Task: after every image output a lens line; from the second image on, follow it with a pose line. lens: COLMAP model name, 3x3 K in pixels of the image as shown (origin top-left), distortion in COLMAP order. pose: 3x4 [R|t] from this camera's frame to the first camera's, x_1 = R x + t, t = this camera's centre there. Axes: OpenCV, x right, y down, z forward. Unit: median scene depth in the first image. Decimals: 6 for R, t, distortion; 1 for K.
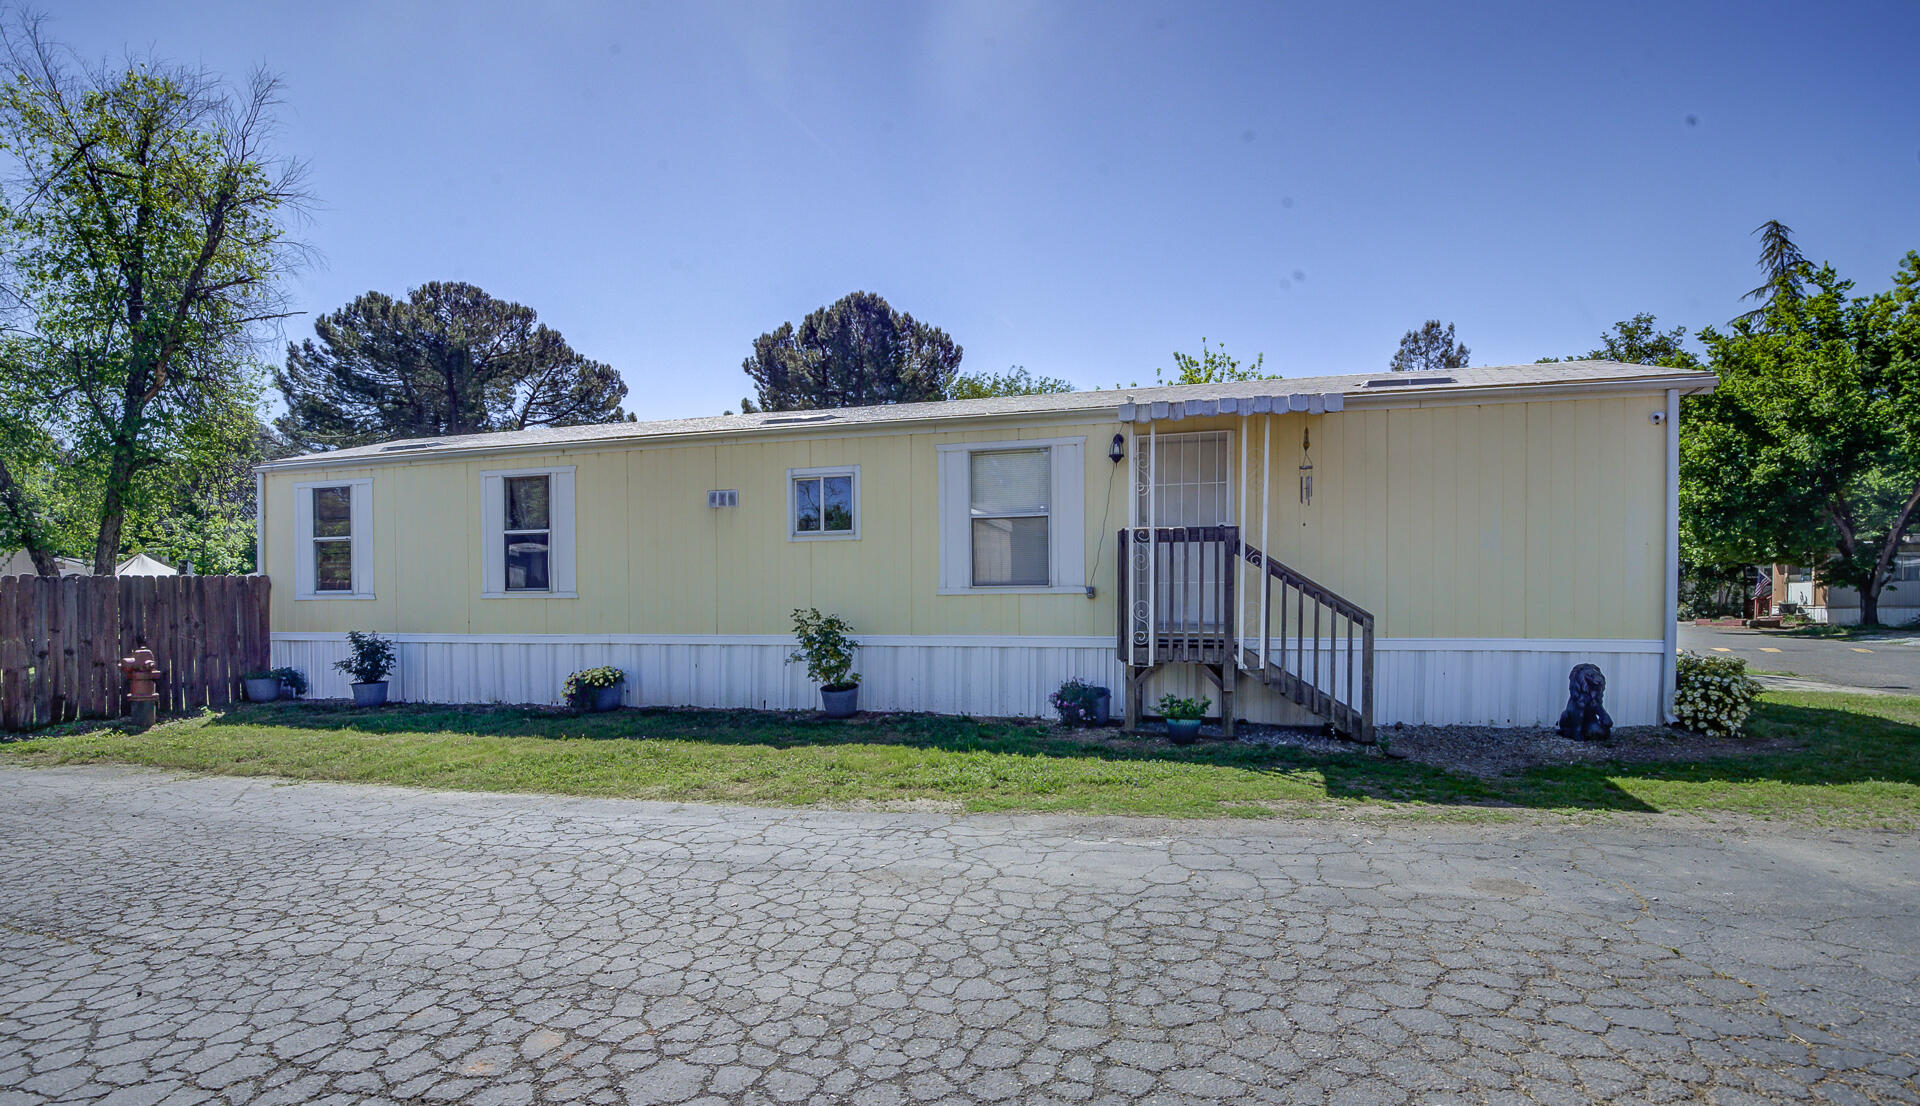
lens RADIAL K [[881.6, 0, 959.6], [0, 881.6, 627.3], [0, 0, 1]] dist [-0.020378, -0.000009]
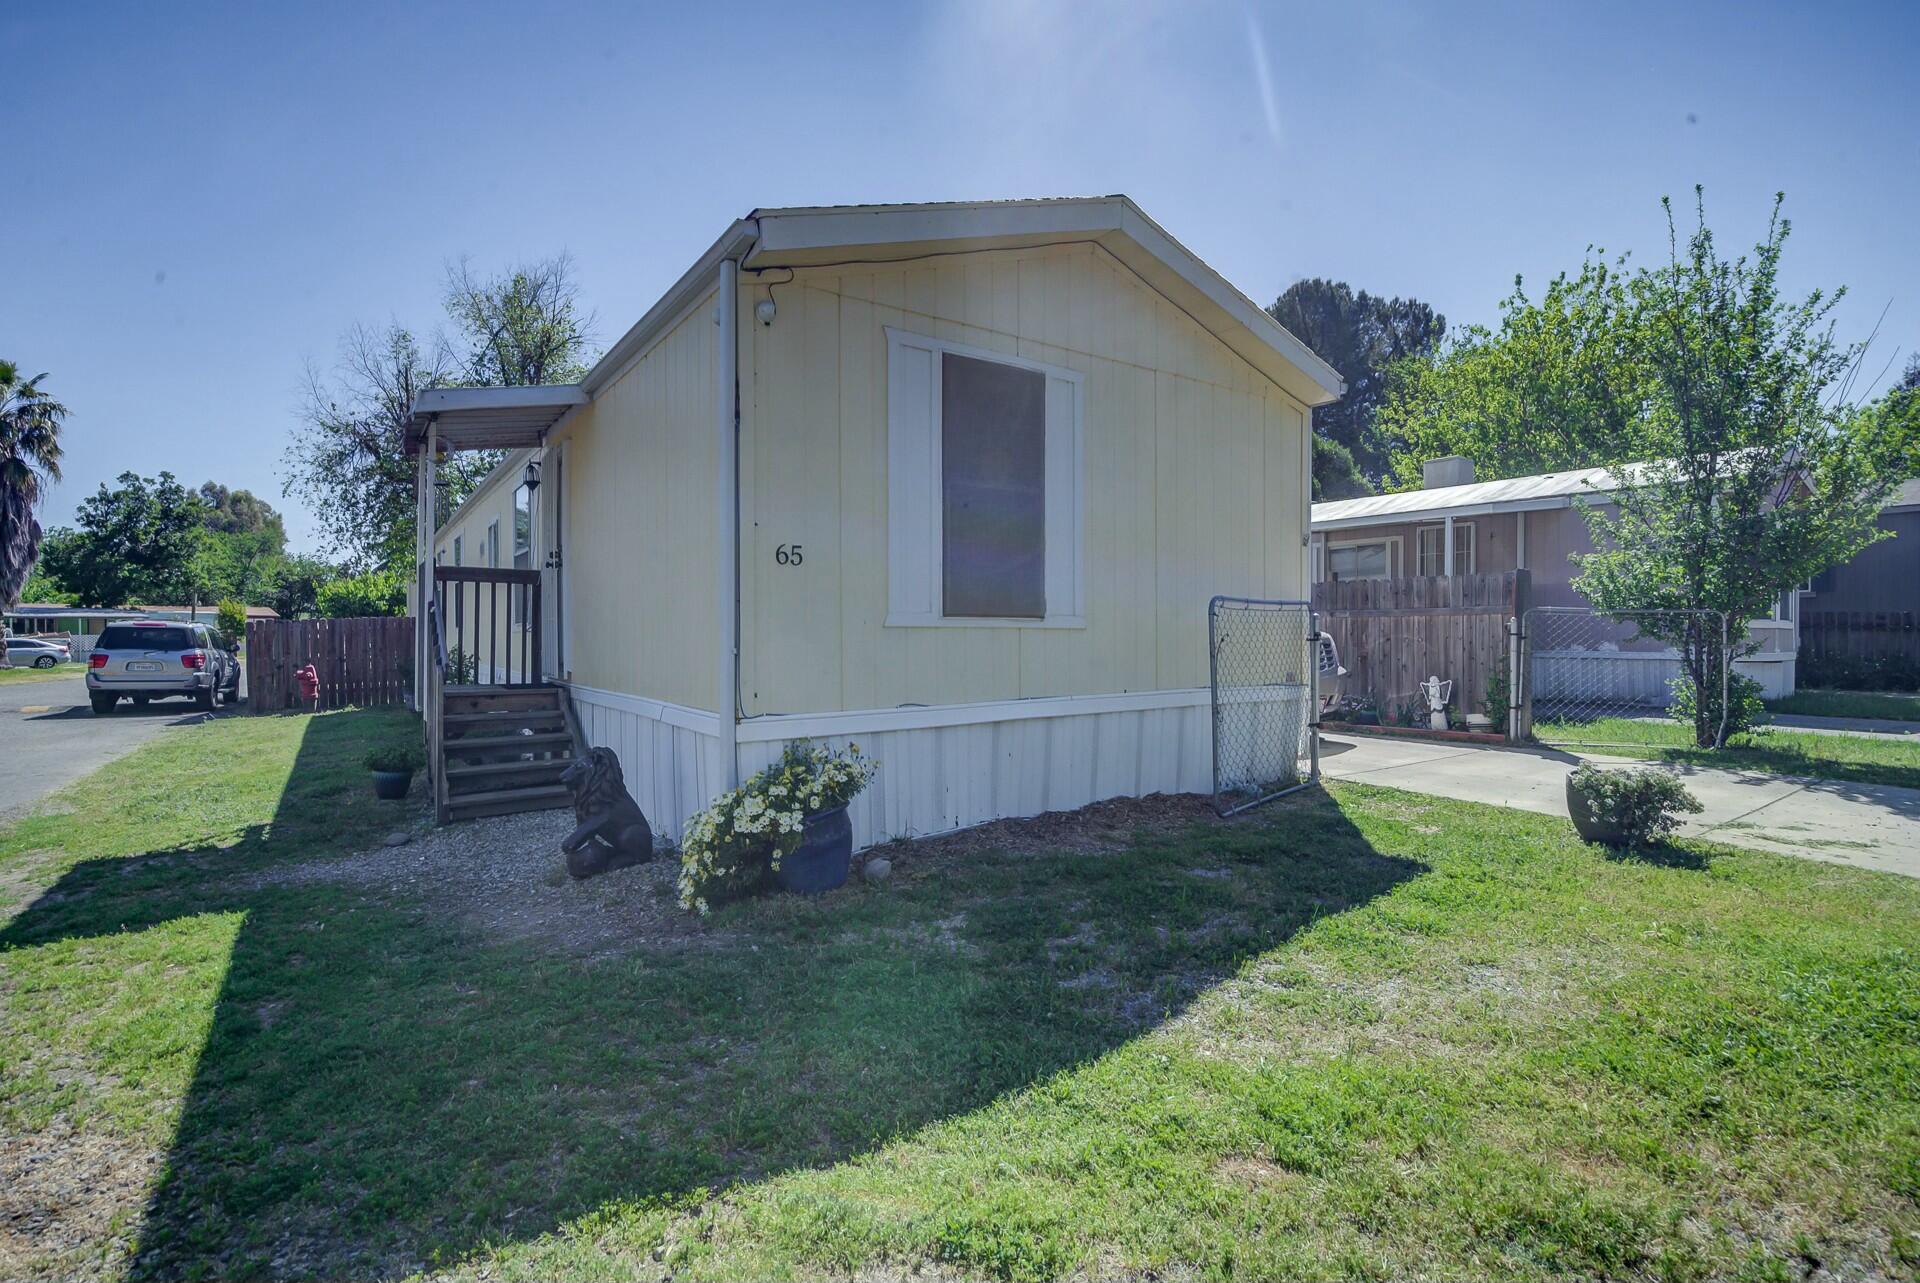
lens RADIAL K [[882.3, 0, 964.4], [0, 882.3, 631.8], [0, 0, 1]] dist [-0.016230, -0.000310]
pose [[0.781972, -0.002632, -0.623308, 0.863253], [-0.010866, 0.999782, -0.017854, -0.017694], [0.623219, 0.020734, 0.781773, 0.451969]]
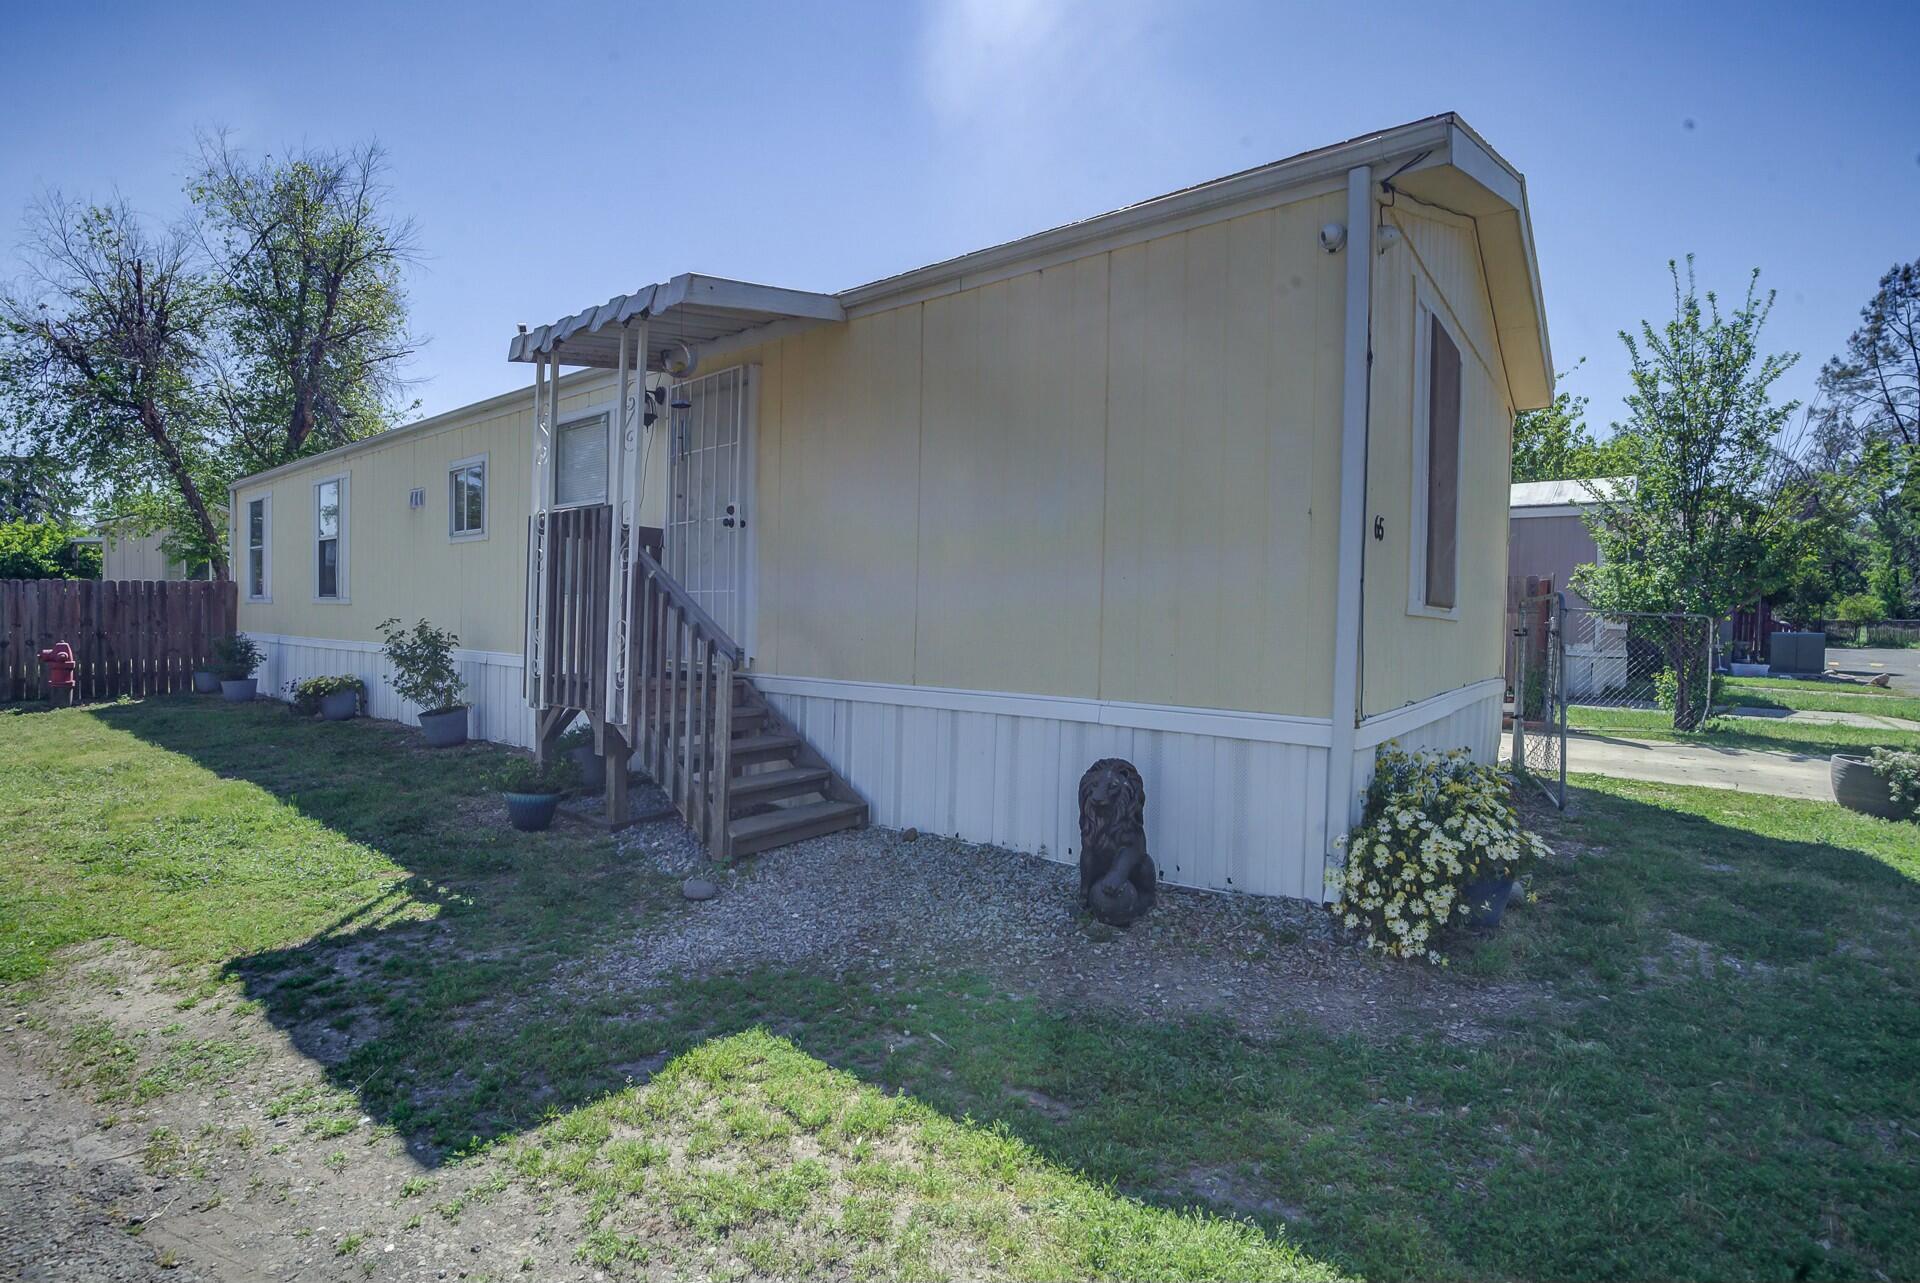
lens RADIAL K [[884.5, 0, 963.4], [0, 884.5, 638.1], [0, 0, 1]] dist [-0.037612, 0.008628]
pose [[0.927422, 0.026252, -0.373095, 0.543291], [-0.027921, 0.999610, 0.000933, -0.013635], [0.372974, 0.009552, 0.927793, 0.345258]]
